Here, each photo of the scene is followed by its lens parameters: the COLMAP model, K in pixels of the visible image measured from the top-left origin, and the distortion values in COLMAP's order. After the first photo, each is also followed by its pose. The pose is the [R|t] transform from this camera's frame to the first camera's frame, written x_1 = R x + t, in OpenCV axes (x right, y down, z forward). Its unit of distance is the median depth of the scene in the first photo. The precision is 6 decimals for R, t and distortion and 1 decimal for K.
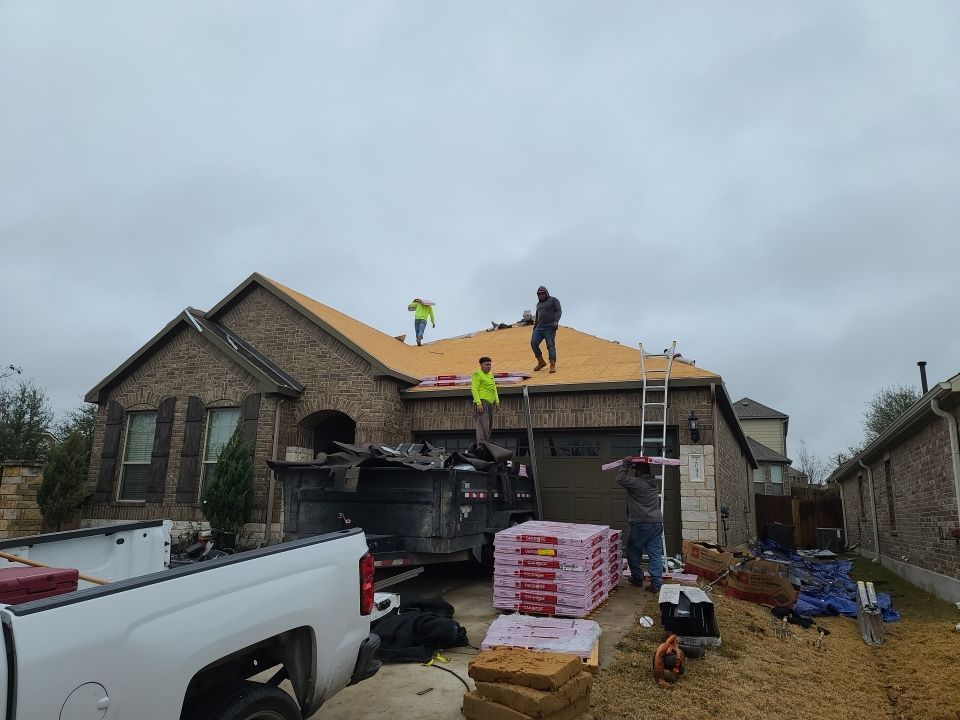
lens RADIAL K [[705.5, 0, 486.0], [0, 705.5, 356.1], [0, 0, 1]] dist [0.062998, -0.061249]
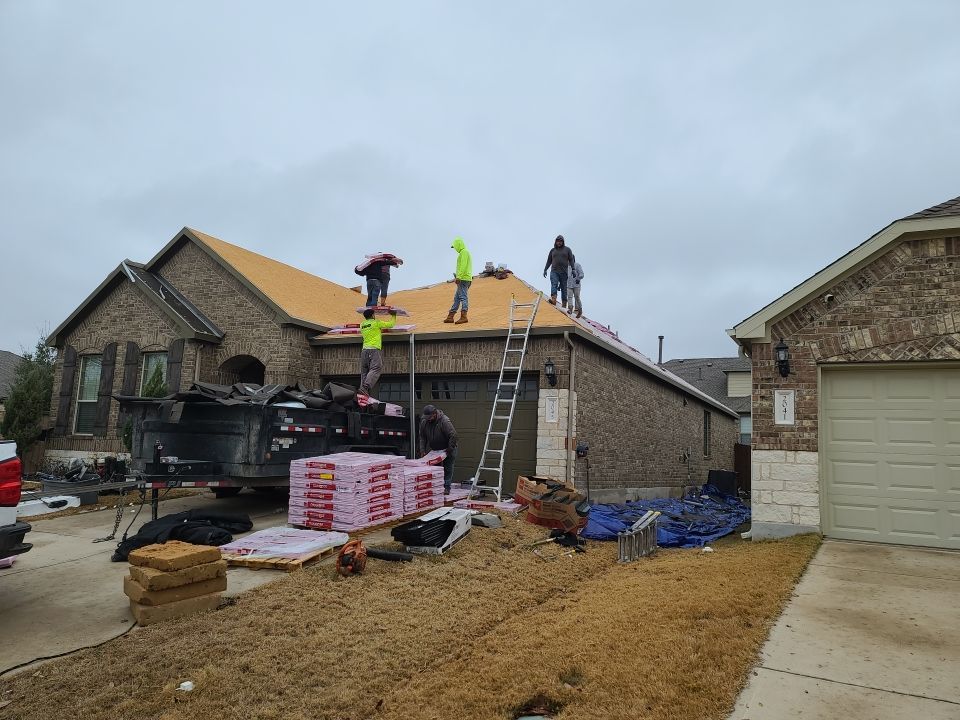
lens RADIAL K [[705.5, 0, 486.0], [0, 705.5, 356.1], [0, 0, 1]] dist [0.062998, -0.061249]
pose [[0.996735, 0.007571, -0.080391, 0.256395], [-0.001973, 0.997581, 0.069481, 0.001396], [0.080722, -0.069096, 0.994339, -0.062093]]
